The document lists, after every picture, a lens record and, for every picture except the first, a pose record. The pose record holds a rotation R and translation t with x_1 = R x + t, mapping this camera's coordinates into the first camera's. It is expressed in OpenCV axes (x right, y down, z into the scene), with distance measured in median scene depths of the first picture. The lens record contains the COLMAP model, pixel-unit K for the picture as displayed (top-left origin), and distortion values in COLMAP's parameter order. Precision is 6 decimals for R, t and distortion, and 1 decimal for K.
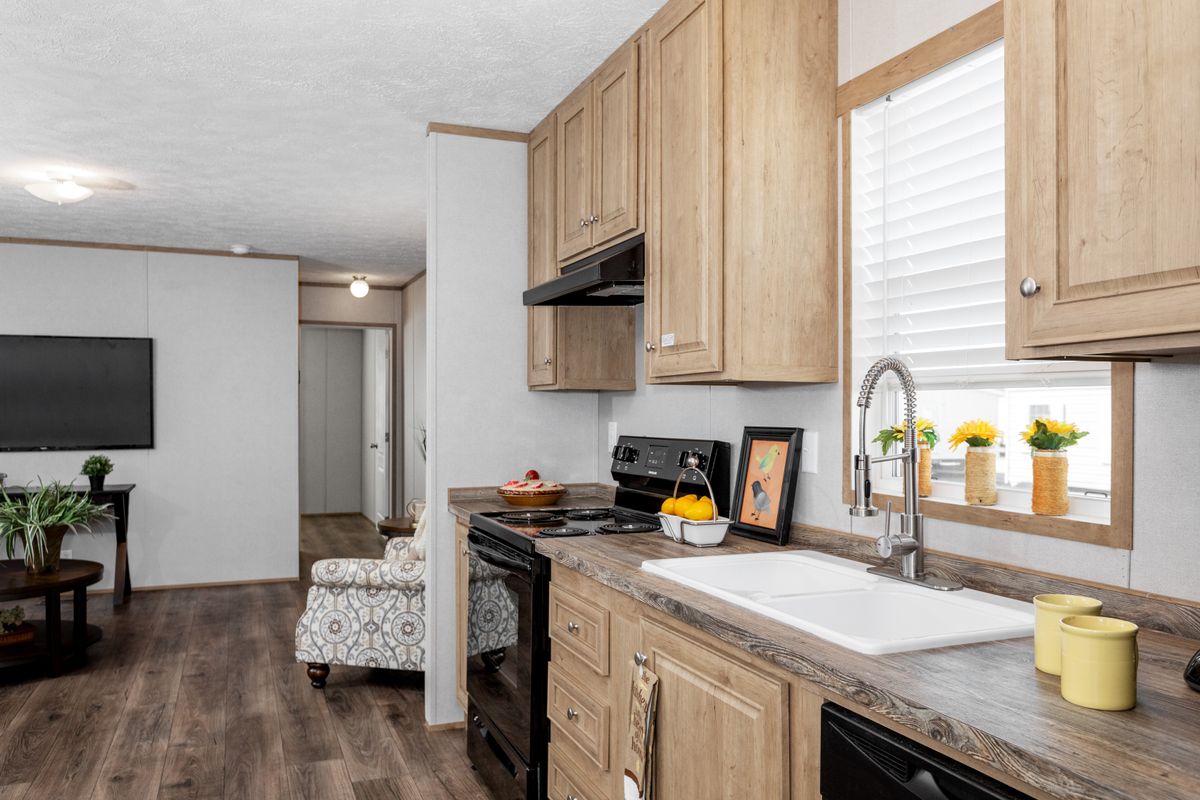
lens RADIAL K [[926.6, 0, 605.1], [0, 926.6, 411.0], [0, 0, 1]] dist [0.005621, 0.006351]
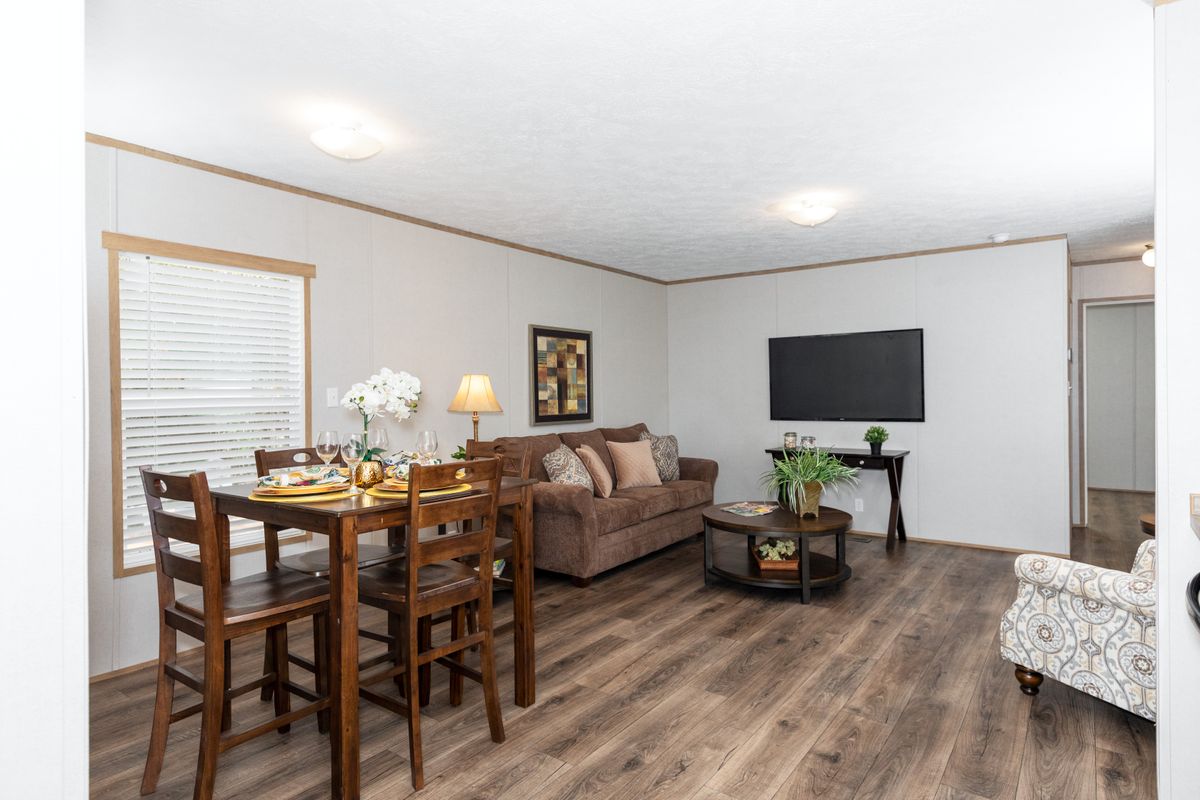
lens RADIAL K [[673.3, 0, 588.5], [0, 673.3, 390.9], [0, 0, 1]] dist [0.002040, -0.000136]
pose [[0.525537, -0.006568, -0.850746, 0.027328], [0.006791, 0.999971, -0.003525, 0.001873], [0.850744, -0.003925, 0.525566, 0.295820]]
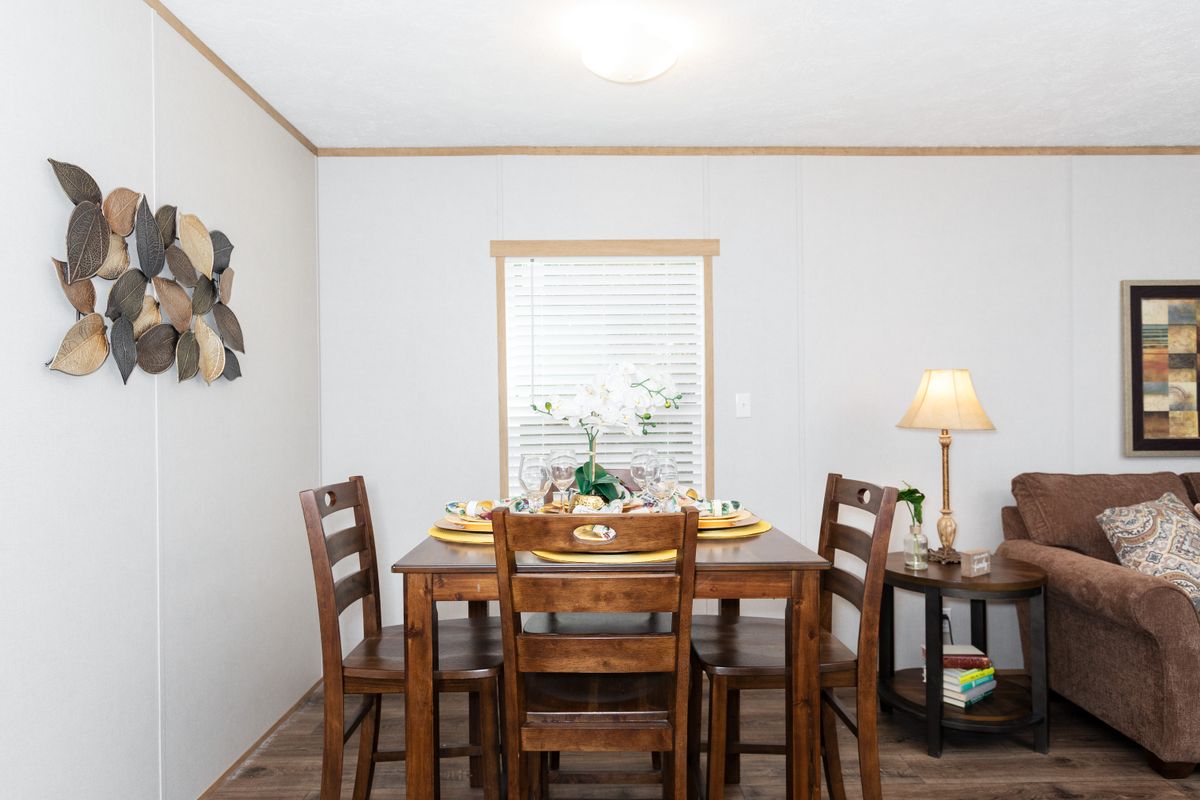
lens RADIAL K [[721.1, 0, 599.3], [0, 721.1, 411.5], [0, 0, 1]] dist [0.001754, 0.000574]
pose [[-0.359927, 0.007968, -0.932947, -0.170030], [0.005854, 0.999963, 0.006282, 0.005723], [0.932962, -0.003200, -0.359960, 0.621119]]
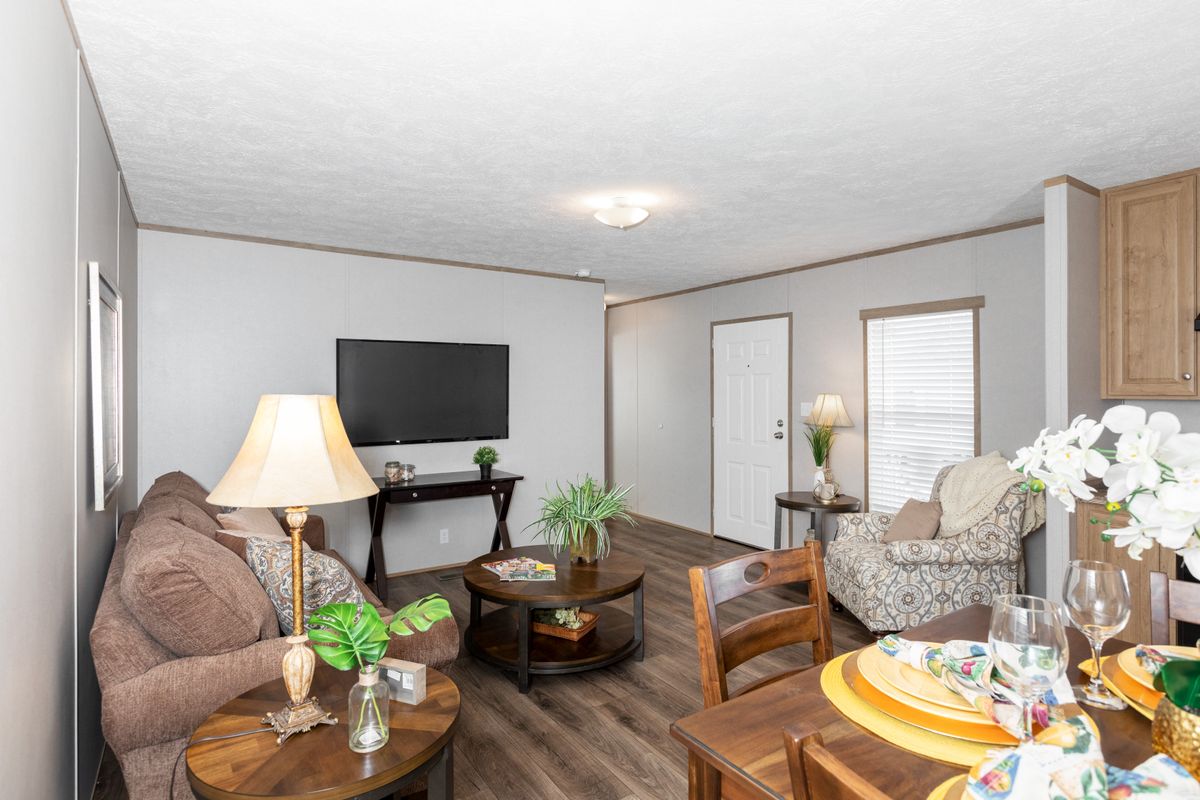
lens RADIAL K [[622.4, 0, 619.4], [0, 622.4, 386.4], [0, 0, 1]] dist [0.001643, 0.000096]
pose [[0.975514, 0.001528, 0.219930, -0.822004], [0.000348, 0.999964, -0.008491, -0.029642], [-0.219935, 0.008359, 0.975479, 0.310003]]
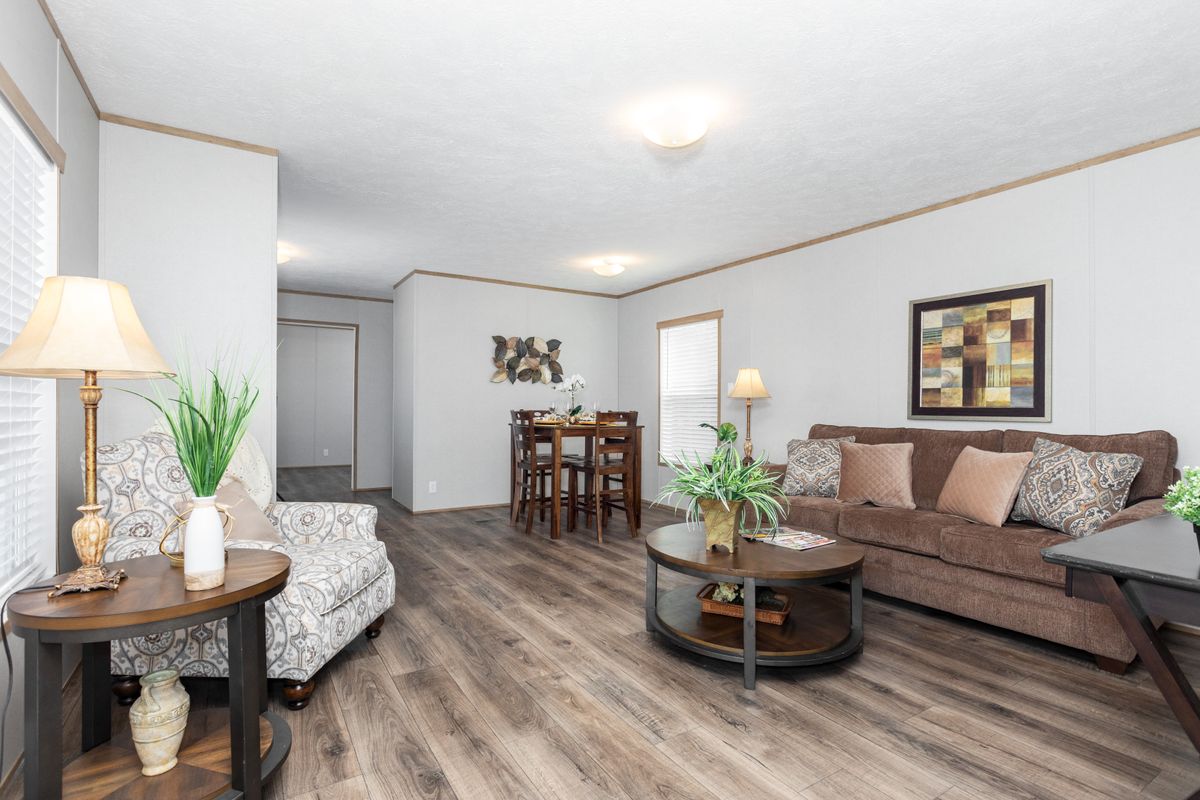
lens RADIAL K [[573.9, 0, 602.3], [0, 573.9, 404.3], [0, 0, 1]] dist [0.000231, 0.000011]
pose [[-0.983374, -0.003781, -0.181552, -0.450306], [-0.003685, 0.999993, -0.000868, 0.042188], [0.181554, -0.000185, -0.983381, 1.705077]]
